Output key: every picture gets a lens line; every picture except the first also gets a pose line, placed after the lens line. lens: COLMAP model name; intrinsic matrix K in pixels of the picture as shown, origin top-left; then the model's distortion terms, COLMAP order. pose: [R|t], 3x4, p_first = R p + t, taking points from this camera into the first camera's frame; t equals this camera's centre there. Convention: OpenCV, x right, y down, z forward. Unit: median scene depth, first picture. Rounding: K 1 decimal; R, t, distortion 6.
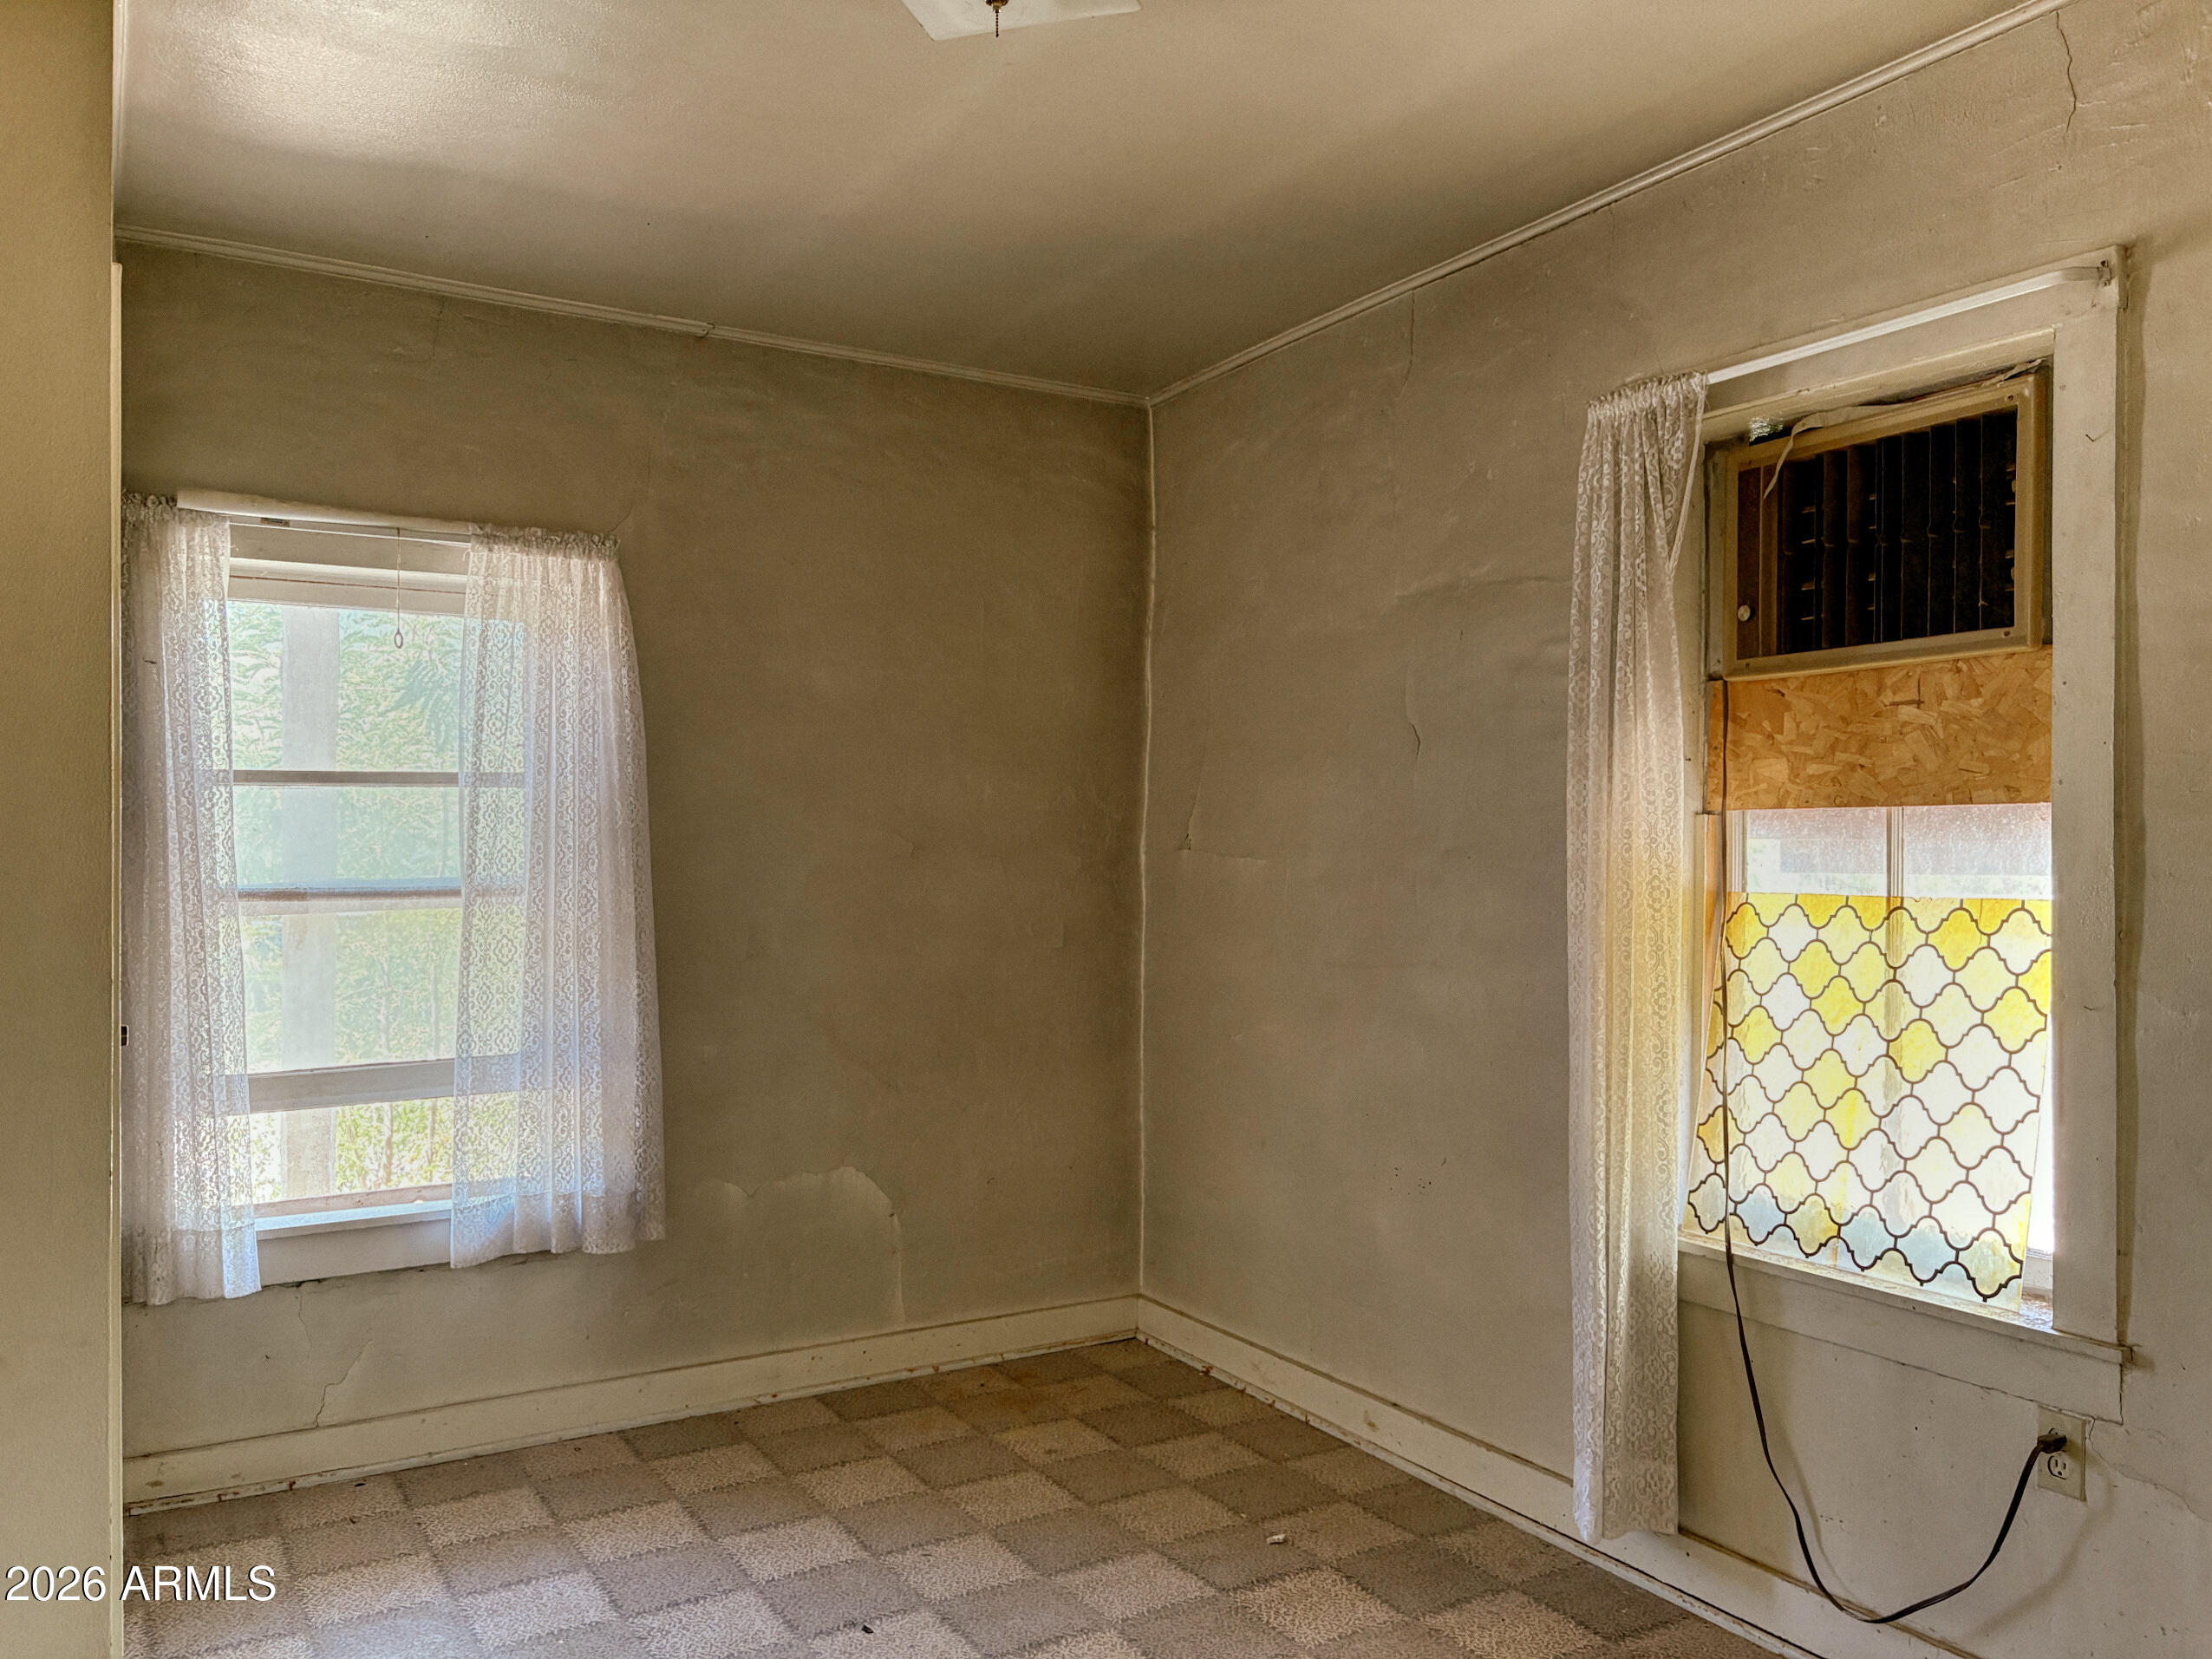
lens RADIAL K [[1832.7, 0, 1106.0], [0, 1832.7, 829.5], [0, 0, 1]] dist [0.001025, -0.006037]
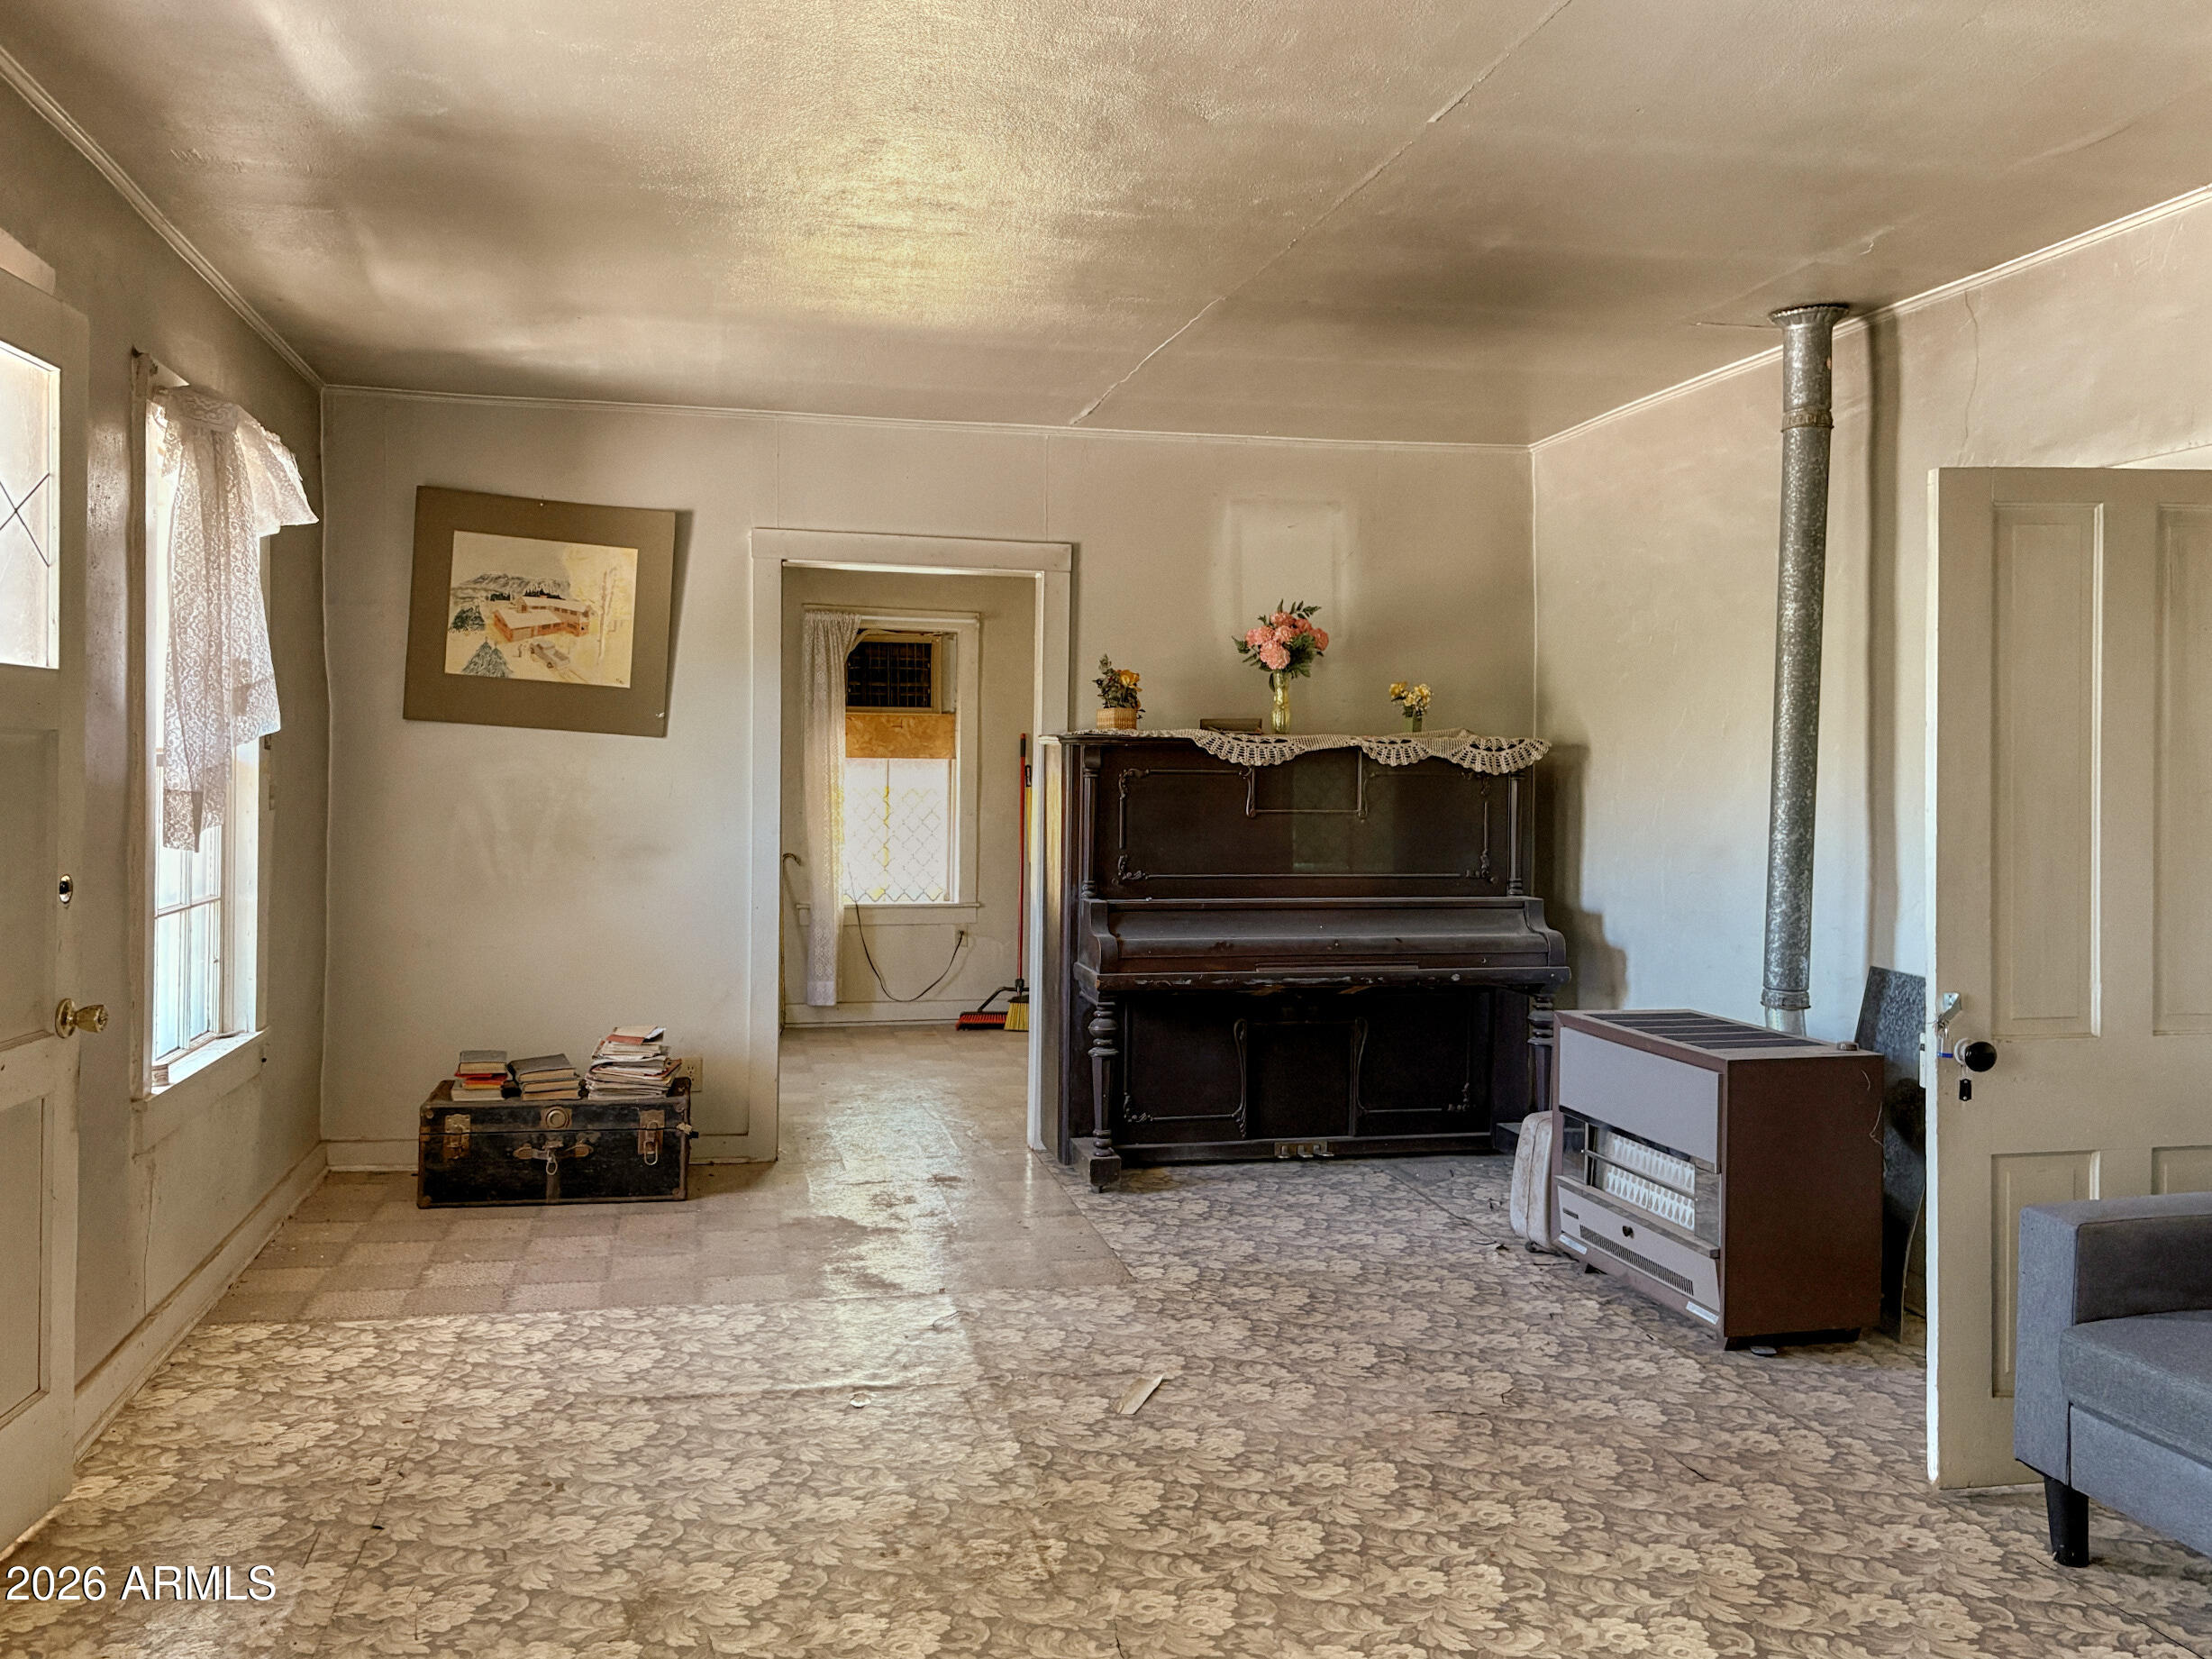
lens RADIAL K [[1832.7, 0, 1106.0], [0, 1832.7, 829.5], [0, 0, 1]] dist [0.001025, -0.006037]
pose [[0.350245, -0.030691, 0.936155, -2.372944], [0.008575, 0.999526, 0.029561, 0.019059], [-0.936619, -0.002326, 0.350342, -0.465053]]
